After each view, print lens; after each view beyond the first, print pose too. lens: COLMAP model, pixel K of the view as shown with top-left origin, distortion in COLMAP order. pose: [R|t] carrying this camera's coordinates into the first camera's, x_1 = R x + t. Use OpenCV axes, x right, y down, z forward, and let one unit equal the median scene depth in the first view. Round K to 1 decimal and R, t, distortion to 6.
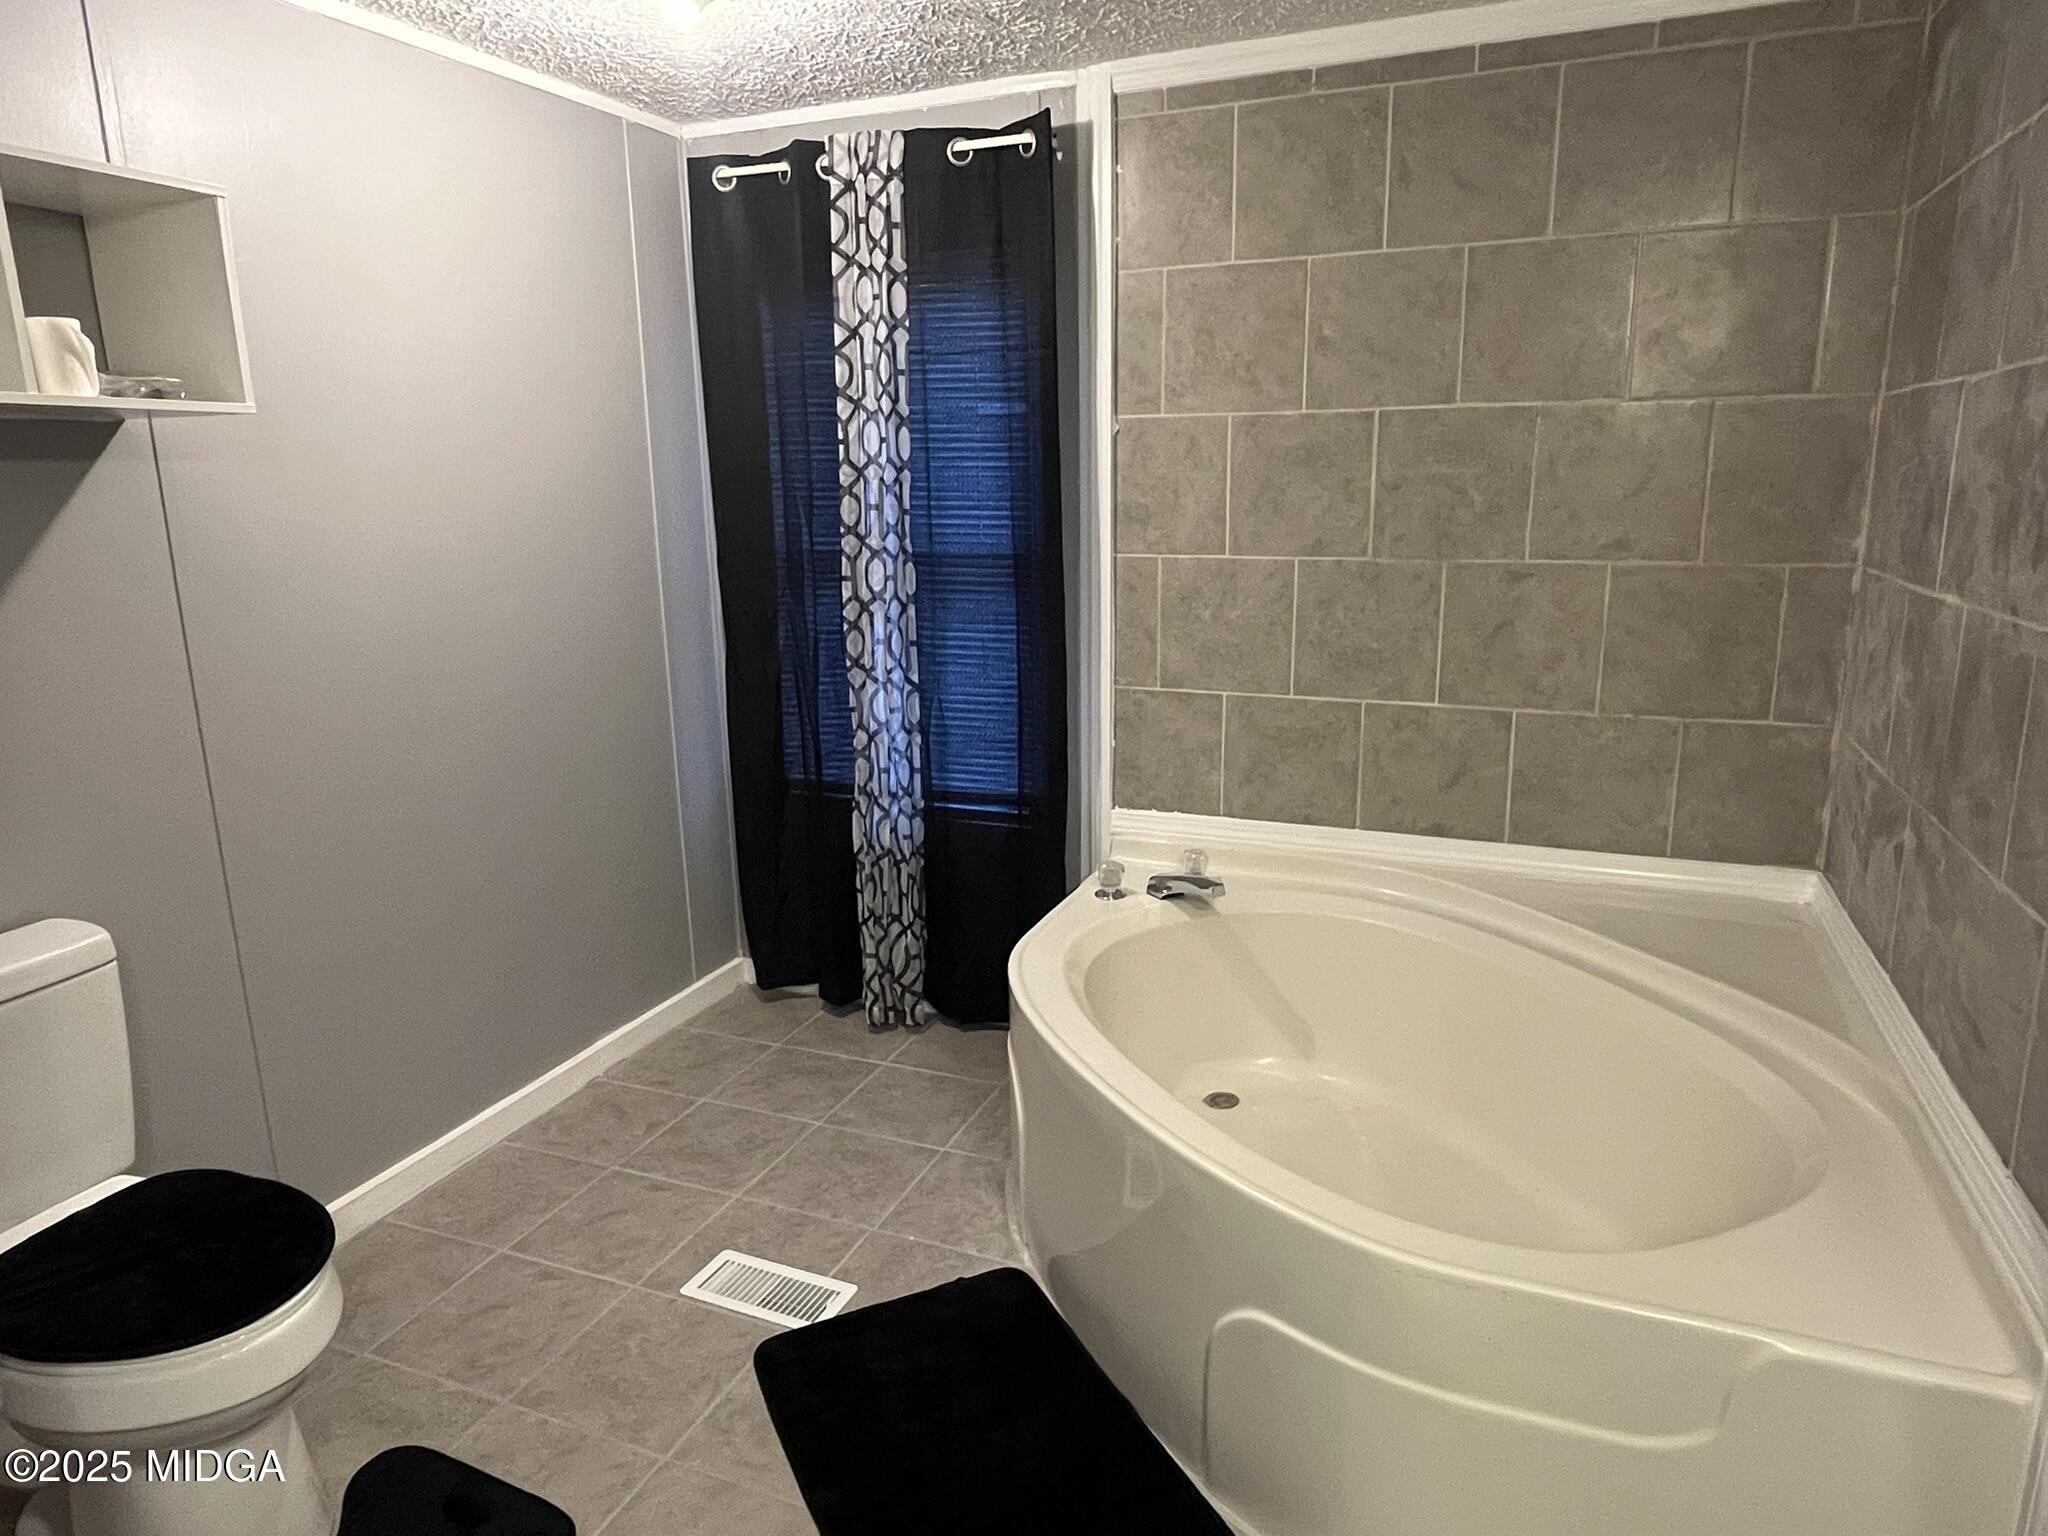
lens RADIAL K [[1263.3, 0, 1012.4], [0, 1263.3, 752.5], [0, 0, 1]] dist [-0.004854, -0.000219]
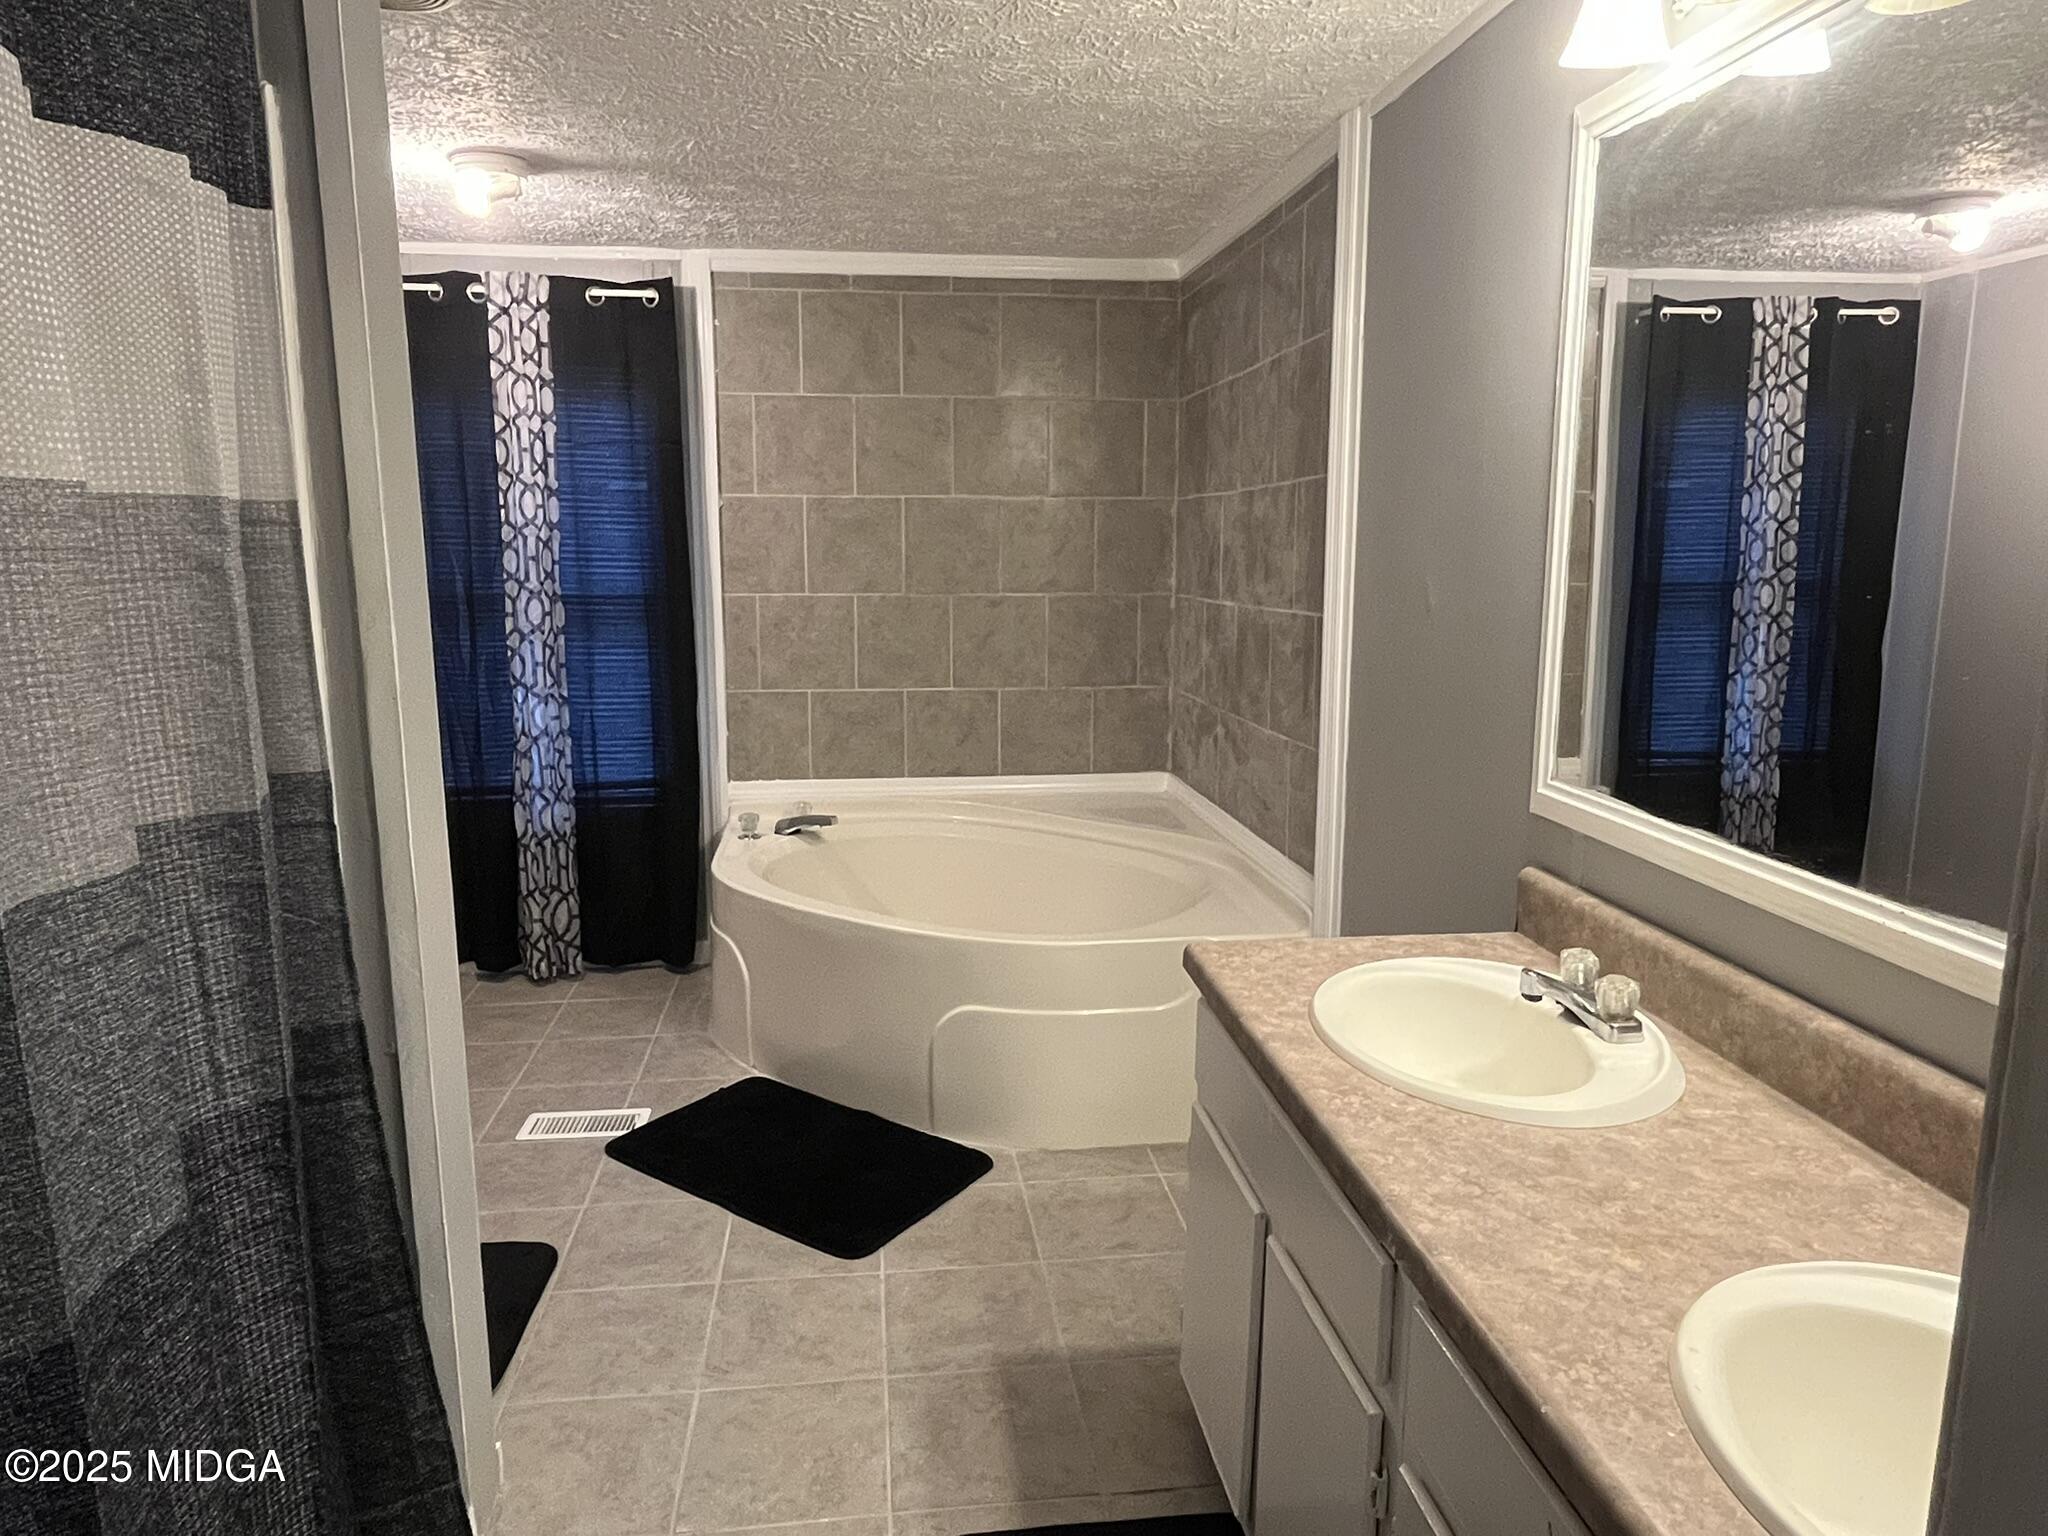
lens RADIAL K [[1263.3, 0, 1012.4], [0, 1263.3, 752.5], [0, 0, 1]] dist [-0.004854, -0.000219]
pose [[0.866287, -0.066034, 0.495163, -0.350057], [0.094078, 0.995054, -0.031891, 0.091194], [-0.490608, 0.074211, 0.868214, -0.345248]]
